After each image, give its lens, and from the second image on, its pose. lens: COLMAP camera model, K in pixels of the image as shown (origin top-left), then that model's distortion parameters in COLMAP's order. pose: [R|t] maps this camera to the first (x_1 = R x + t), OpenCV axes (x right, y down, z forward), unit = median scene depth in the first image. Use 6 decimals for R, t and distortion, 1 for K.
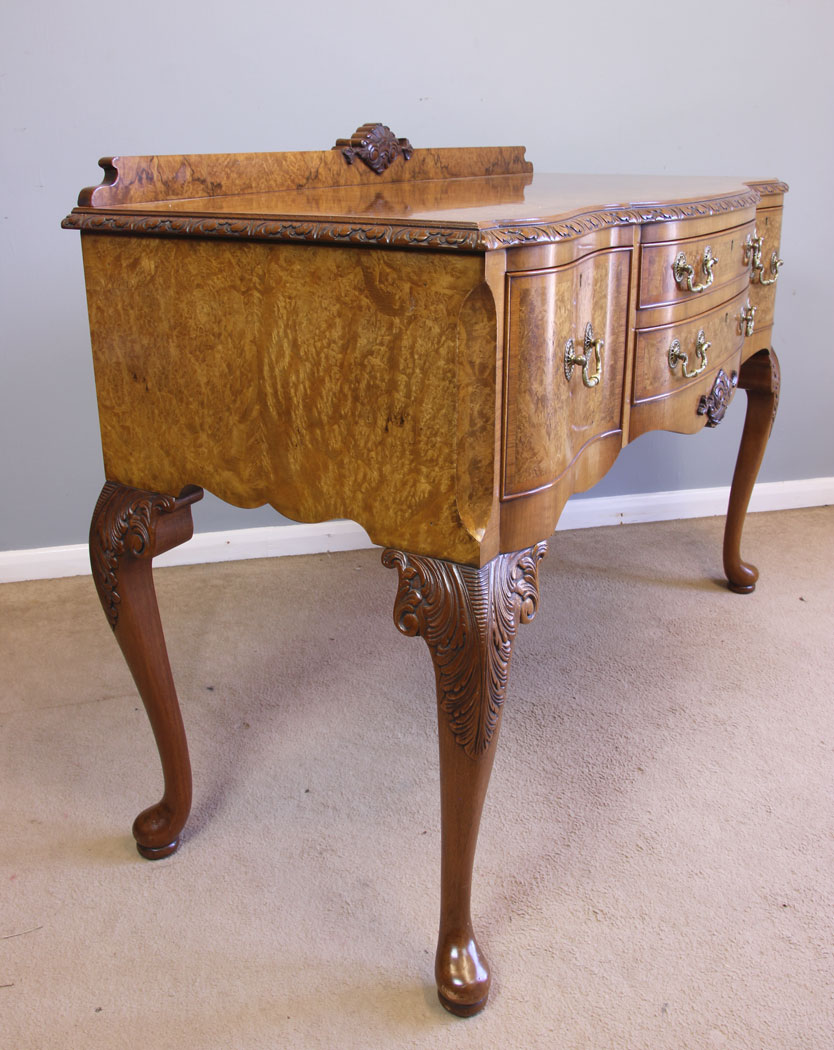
lens RADIAL K [[1004.4, 0, 418.7], [0, 1004.4, 452.4], [0, 0, 1]] dist [-0.128903, 0.106271]
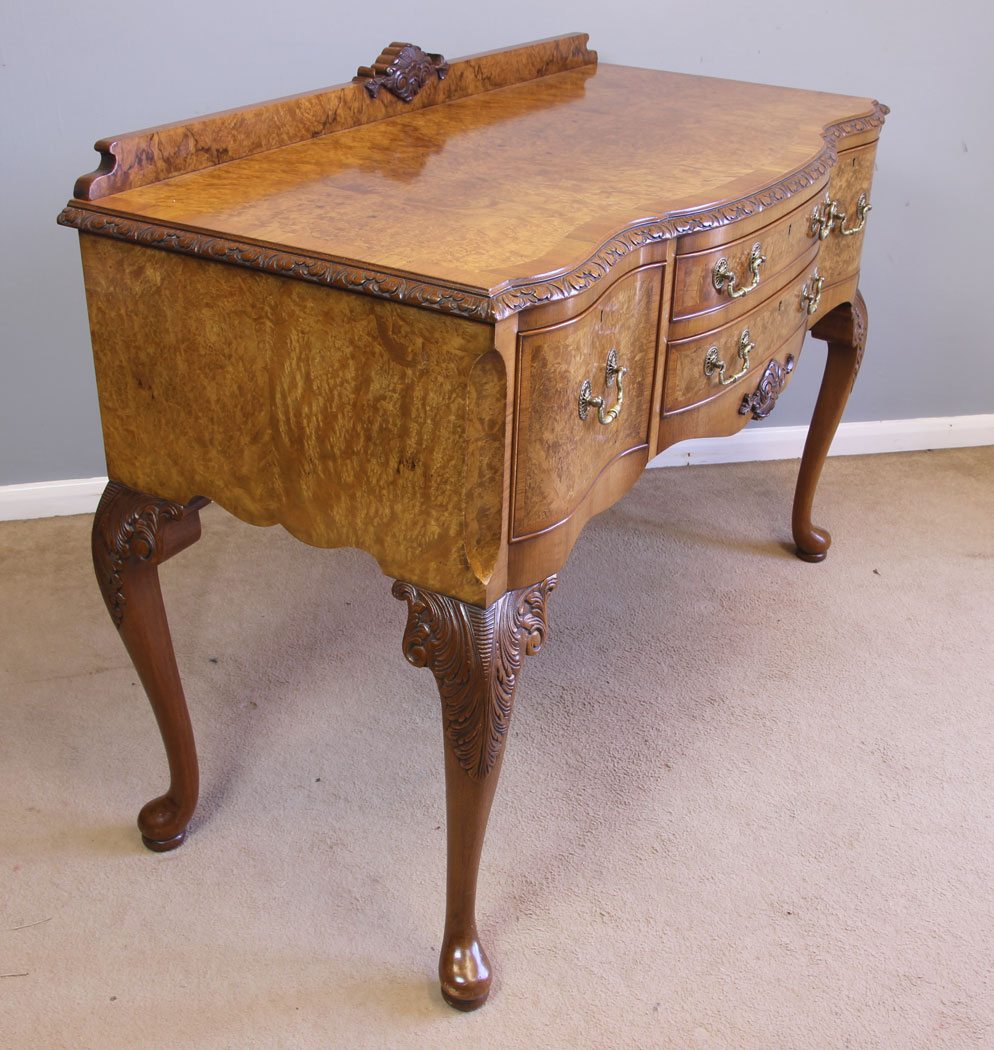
lens RADIAL K [[1319.2, 0, 514.5], [0, 1319.2, 515.5], [0, 0, 1]] dist [-0.108940, 0.105342]
pose [[0.999033, 0.027575, 0.034247, 0.034023], [-0.033333, 0.982934, 0.180913, -0.185866], [-0.028674, -0.181880, 0.982903, -0.262916]]
